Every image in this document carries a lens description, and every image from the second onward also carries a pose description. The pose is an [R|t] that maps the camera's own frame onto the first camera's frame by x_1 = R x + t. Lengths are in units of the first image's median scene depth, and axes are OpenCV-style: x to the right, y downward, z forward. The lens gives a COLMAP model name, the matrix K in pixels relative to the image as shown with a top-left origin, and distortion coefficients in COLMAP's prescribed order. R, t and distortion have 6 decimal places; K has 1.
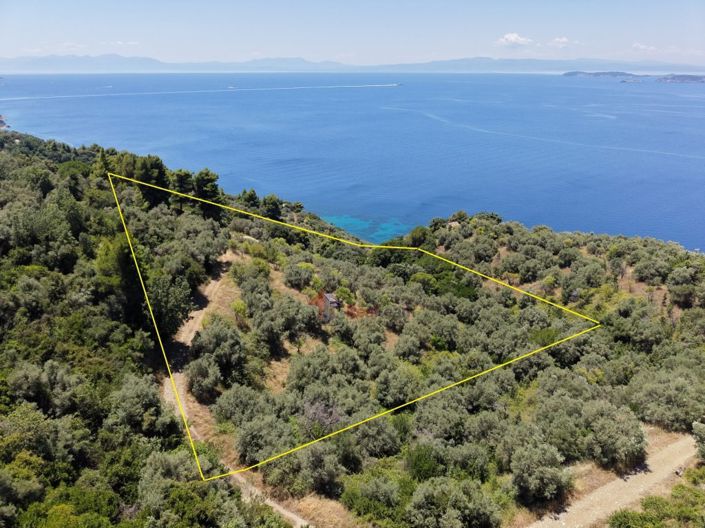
lens RADIAL K [[470.8, 0, 352.5], [0, 470.8, 264.0], [0, 0, 1]] dist [0.026552, -0.031278]
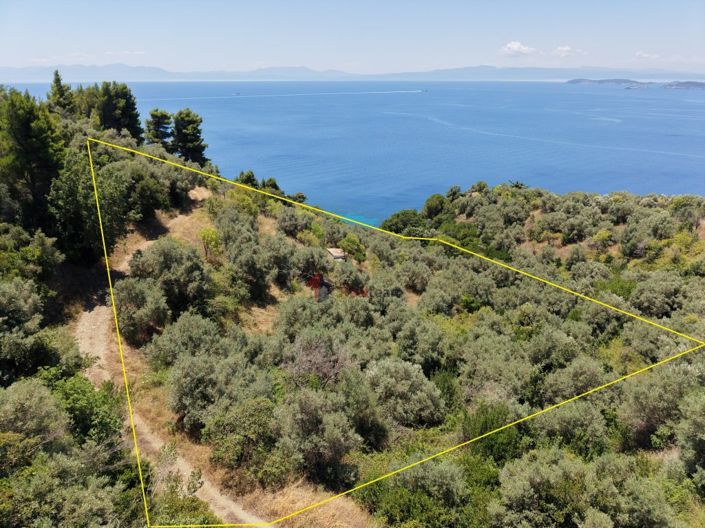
lens RADIAL K [[470.8, 0, 352.5], [0, 470.8, 264.0], [0, 0, 1]] dist [0.026552, -0.031278]
pose [[0.999968, 0.000893, -0.007950, -0.011598], [-0.001024, 0.999865, -0.016426, 0.126544], [0.007934, 0.016434, 0.999833, 0.235935]]
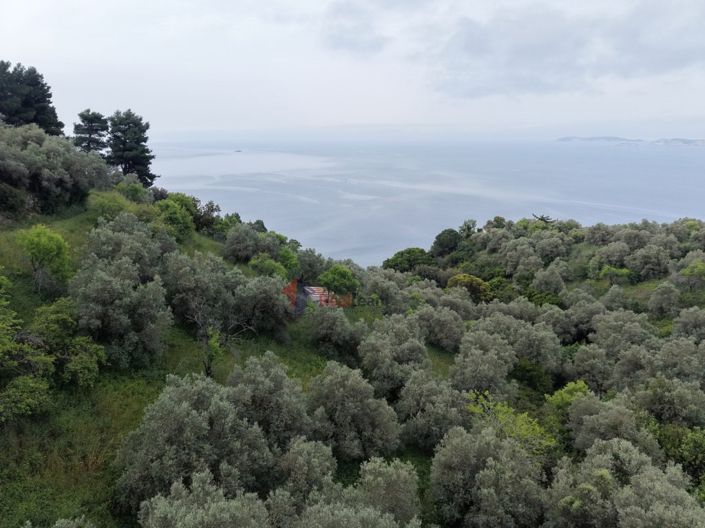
lens RADIAL K [[470.8, 0, 352.5], [0, 470.8, 264.0], [0, 0, 1]] dist [0.026552, -0.031278]
pose [[0.999975, -0.003999, -0.005756, -0.001273], [0.003228, 0.991743, -0.128202, 0.131019], [0.006221, 0.128180, 0.991731, 0.558138]]
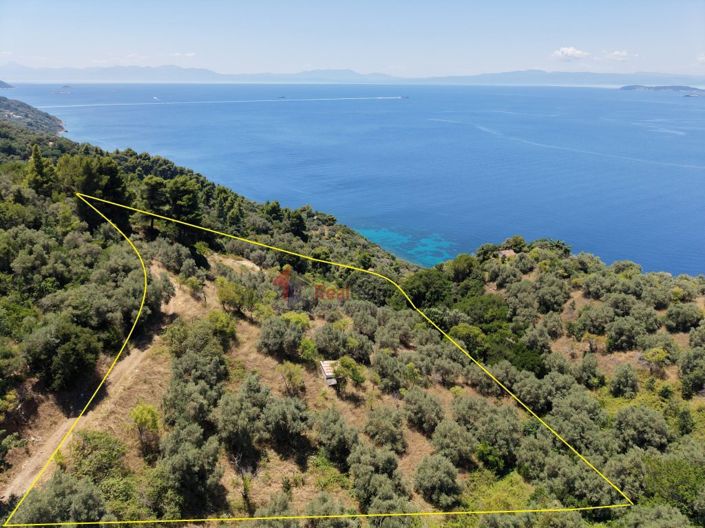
lens RADIAL K [[470.8, 0, 352.5], [0, 470.8, 264.0], [0, 0, 1]] dist [0.026552, -0.031278]
pose [[0.995411, 0.041322, -0.086314, 0.048148], [-0.043185, 0.998870, -0.019831, -0.081116], [0.085397, 0.023467, 0.996071, 0.379424]]
